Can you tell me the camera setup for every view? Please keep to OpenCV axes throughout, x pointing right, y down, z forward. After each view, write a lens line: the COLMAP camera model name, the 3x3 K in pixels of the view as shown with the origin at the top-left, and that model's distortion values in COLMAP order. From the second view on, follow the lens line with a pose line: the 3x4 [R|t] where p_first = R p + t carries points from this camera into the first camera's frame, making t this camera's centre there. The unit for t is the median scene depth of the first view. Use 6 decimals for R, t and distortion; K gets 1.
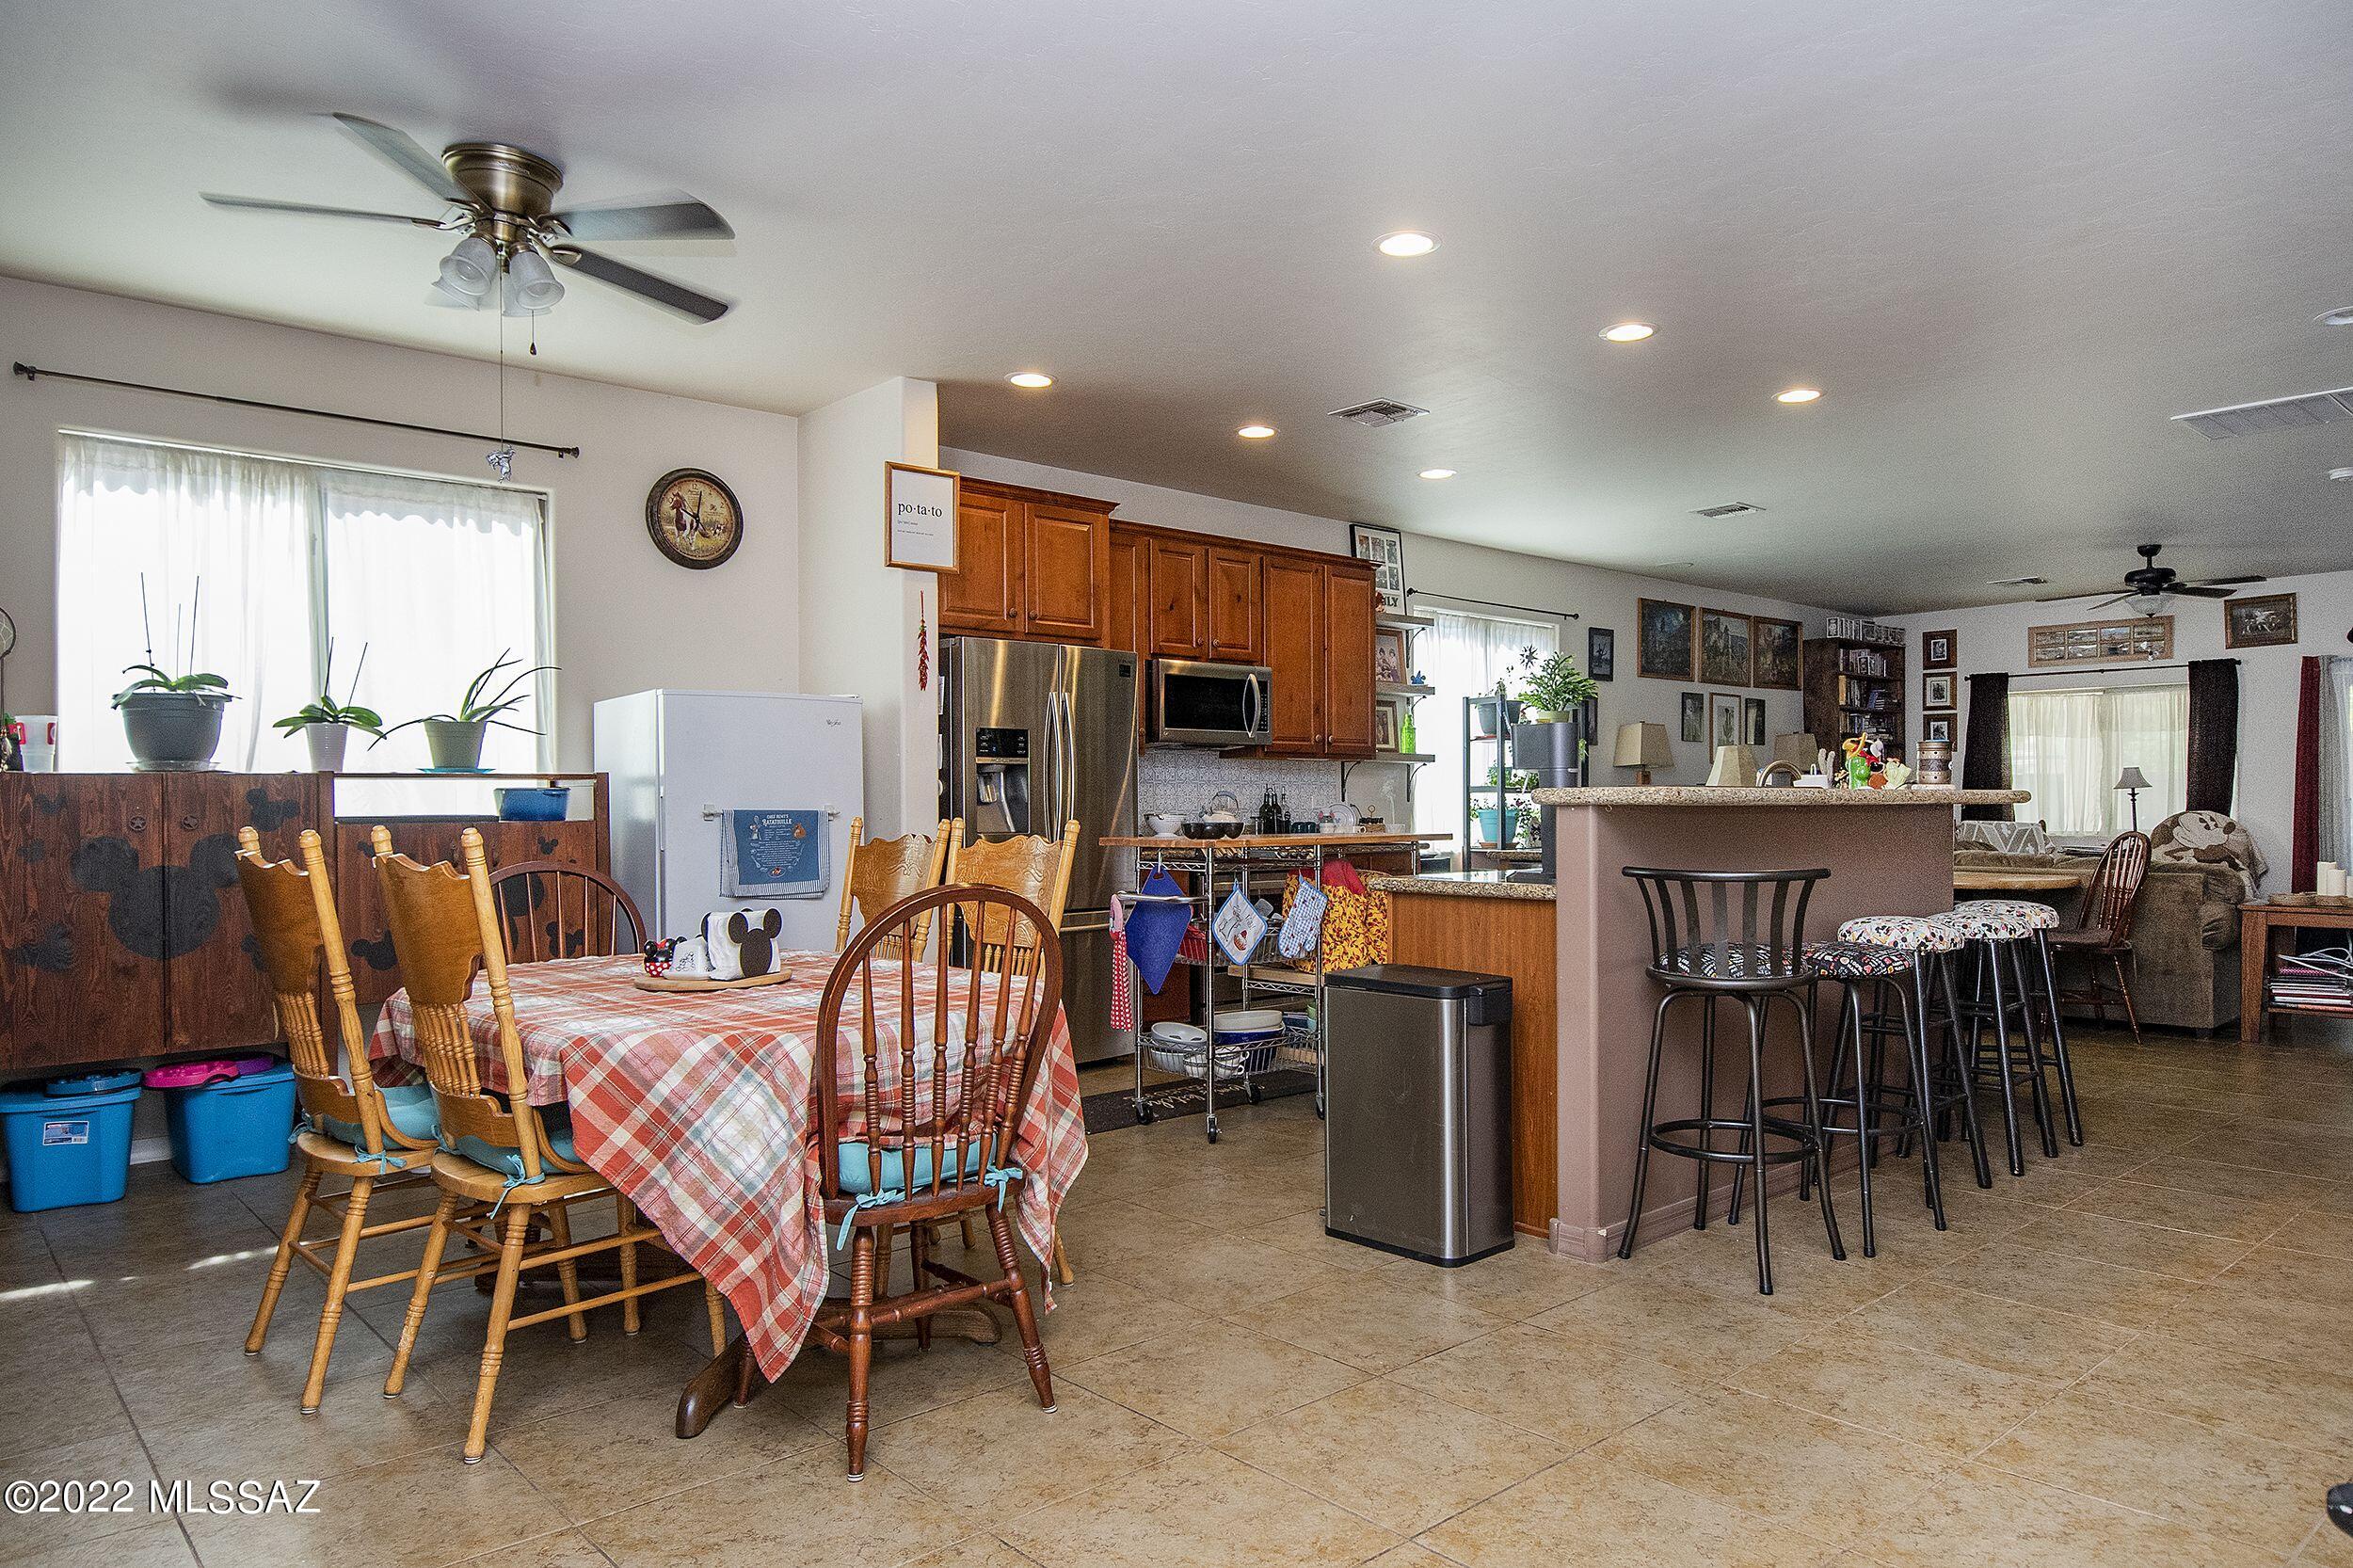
lens RADIAL K [[1488.7, 0, 1187.7], [0, 1488.7, 801.3], [0, 0, 1]] dist [0.018927, -0.015042]
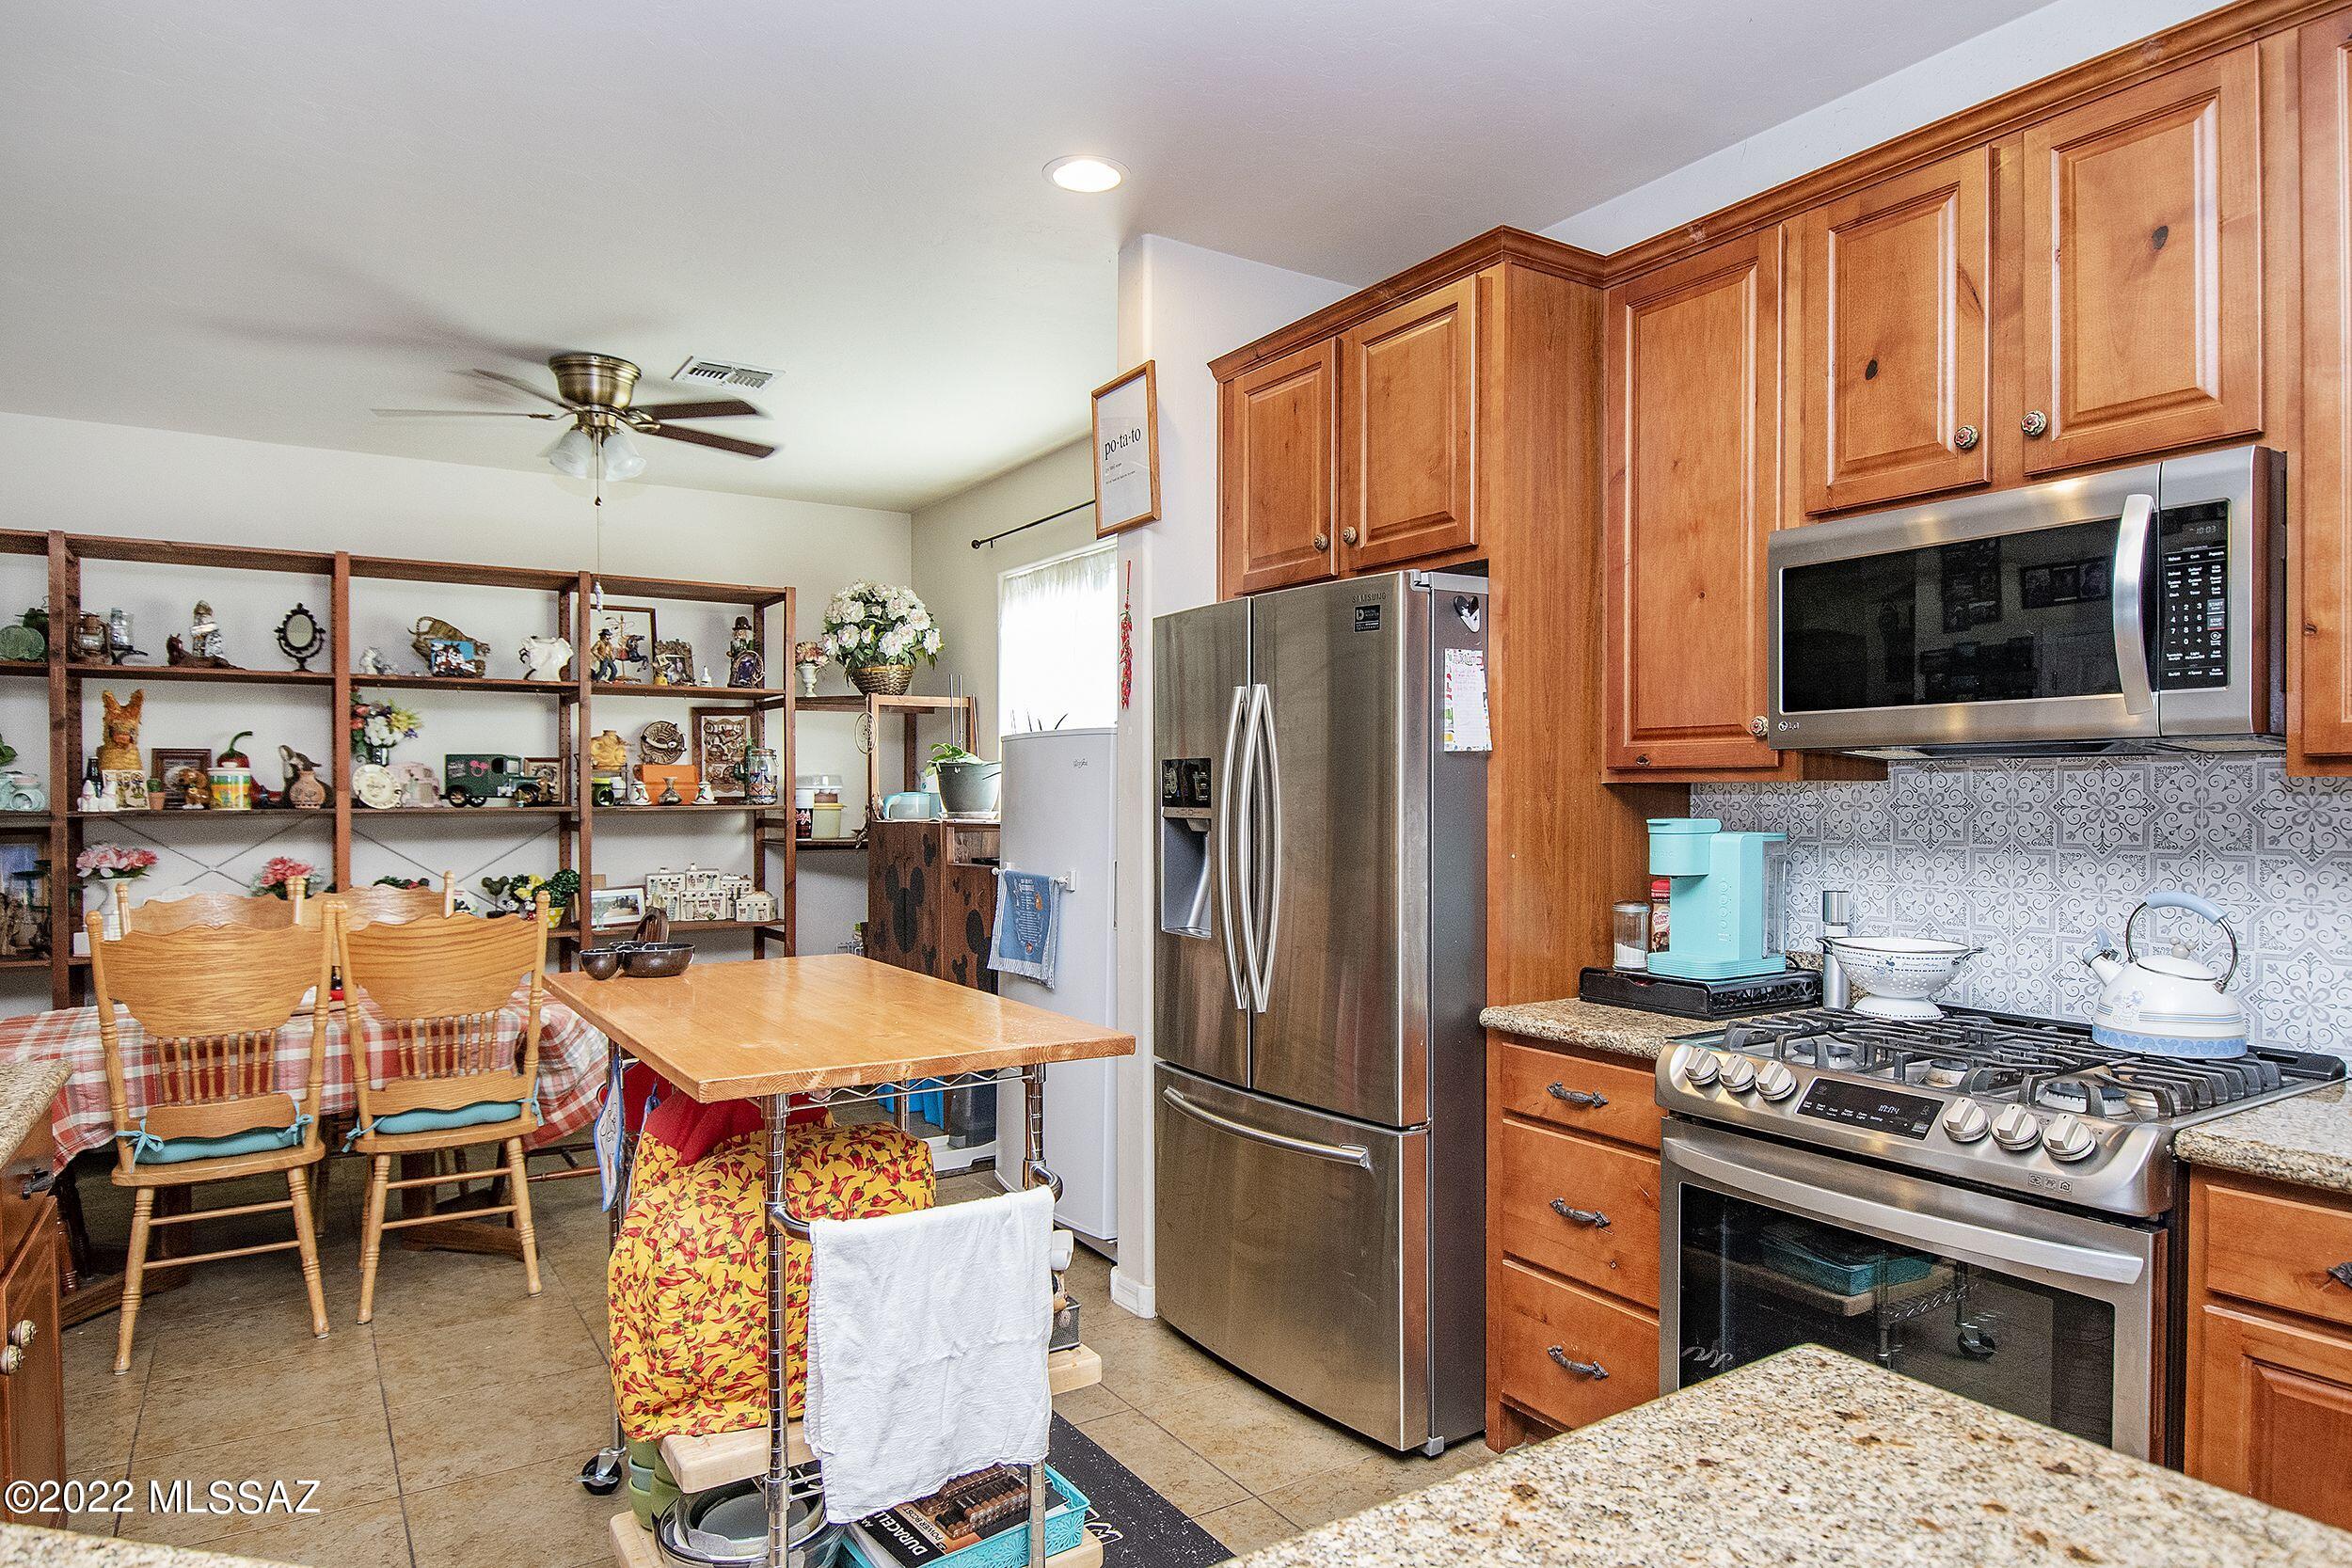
lens RADIAL K [[1415.6, 0, 1202.5], [0, 1415.6, 811.5], [0, 0, 1]] dist [0.015757, -0.020373]
pose [[-0.154071, 0.019807, -0.987861, 0.295978], [0.007393, 0.999794, 0.018893, -0.026119], [0.988032, -0.004393, -0.154186, 0.741089]]
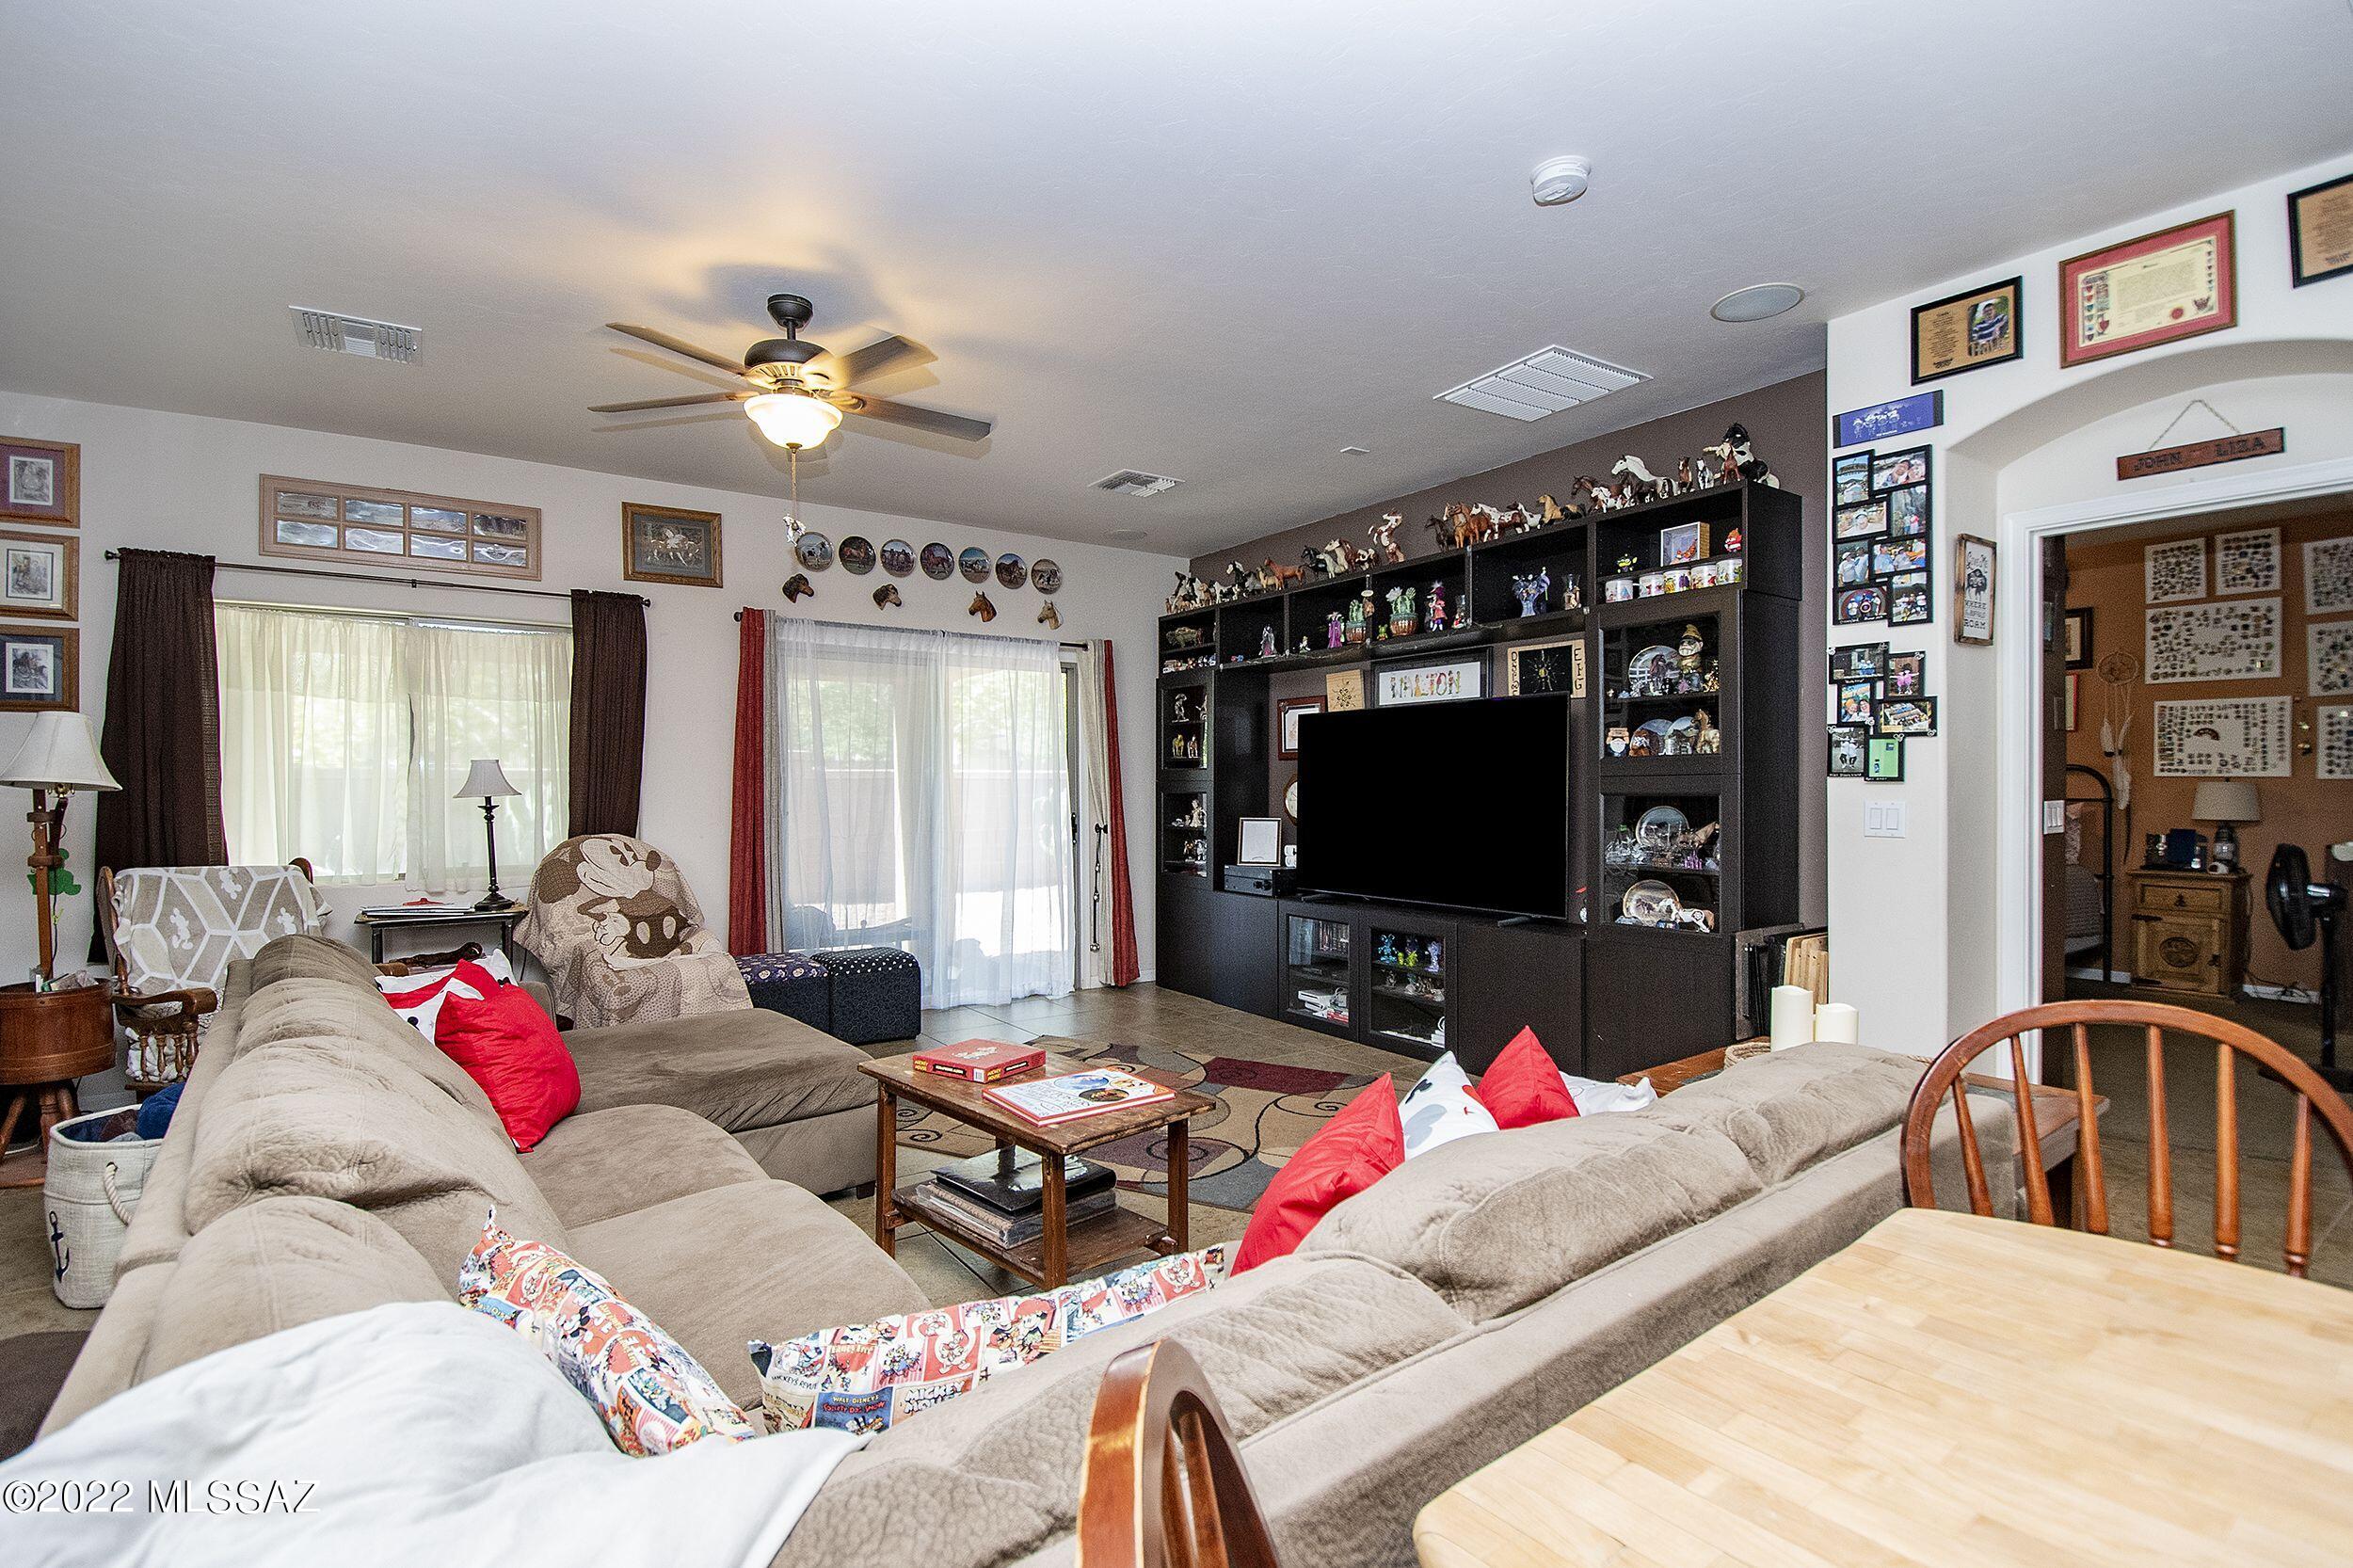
lens RADIAL K [[1041.3, 0, 1165.5], [0, 1041.3, 799.9], [0, 0, 1]] dist [0.002428, -0.014553]
pose [[0.122502, -0.005395, 0.992454, 0.358825], [-0.000105, 0.999985, 0.005449, -0.012760], [-0.992468, -0.000772, 0.122500, 0.923389]]
